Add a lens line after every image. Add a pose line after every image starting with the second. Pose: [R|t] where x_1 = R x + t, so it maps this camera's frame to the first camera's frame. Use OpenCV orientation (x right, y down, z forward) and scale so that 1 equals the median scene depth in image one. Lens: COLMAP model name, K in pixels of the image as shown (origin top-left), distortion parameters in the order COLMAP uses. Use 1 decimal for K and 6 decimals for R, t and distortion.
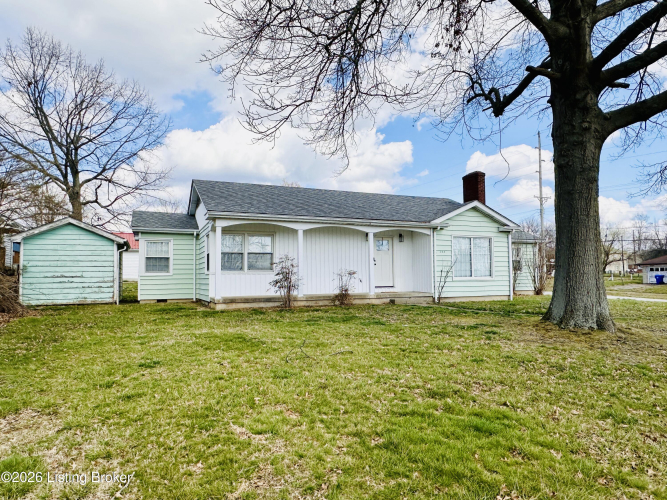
lens RADIAL K [[443.4, 0, 333.5], [0, 443.4, 250.0], [0, 0, 1]] dist [0.001161, -0.001336]
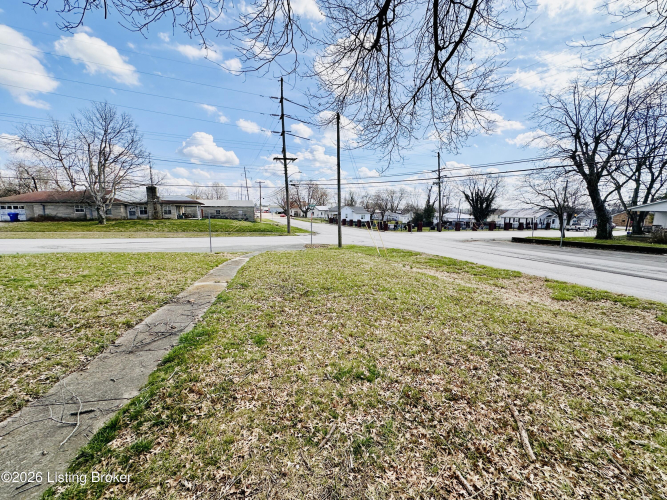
lens RADIAL K [[266.8, 0, 333.9], [0, 266.8, 248.9], [0, 0, 1]] dist [-0.002695, 0.000636]
pose [[0.049260, -0.133478, 0.989827, 0.434443], [-0.065639, 0.988455, 0.136560, 0.014065], [-0.996627, -0.071698, 0.039930, 0.677985]]
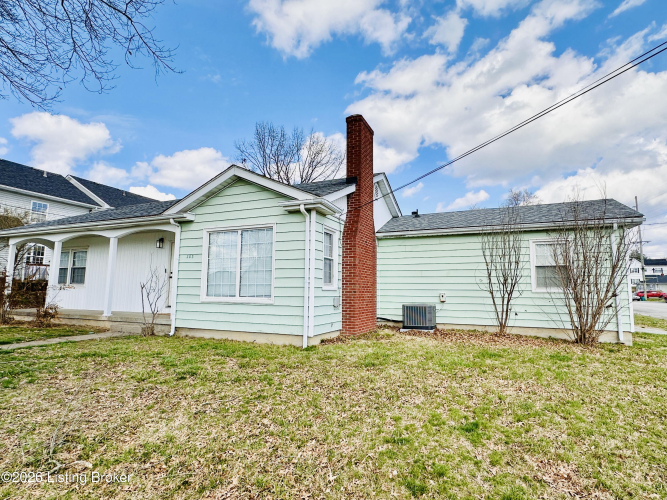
lens RADIAL K [[350.1, 0, 333.5], [0, 350.1, 250.0], [0, 0, 1]] dist [0.017675, -0.000125]
pose [[0.681871, -0.065270, -0.728555, 0.878603], [0.029765, 0.997662, -0.061521, 0.037386], [0.730867, 0.020264, 0.682219, 0.924334]]
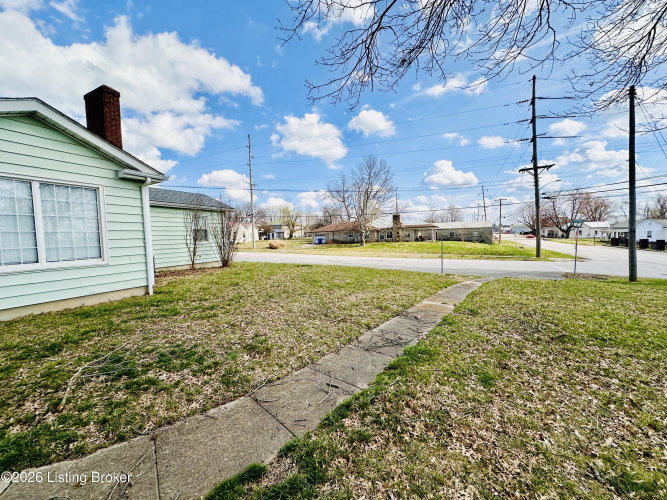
lens RADIAL K [[266.8, 0, 333.9], [0, 266.8, 248.9], [0, 0, 1]] dist [-0.002695, 0.000636]
pose [[0.765812, -0.045423, 0.641458, 0.442174], [-0.015628, 0.995893, 0.089178, 0.016688], [-0.642875, -0.078318, 0.761957, 0.675731]]
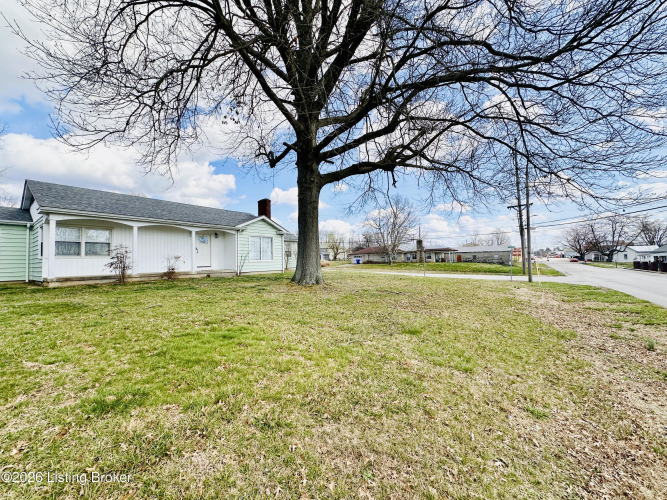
lens RADIAL K [[266.8, 0, 333.9], [0, 266.8, 248.9], [0, 0, 1]] dist [-0.002695, 0.000636]
pose [[0.862157, 0.012453, 0.506487, 0.039559], [-0.017565, 0.999832, 0.005316, 0.009389], [-0.506336, -0.013480, 0.862231, -0.035346]]
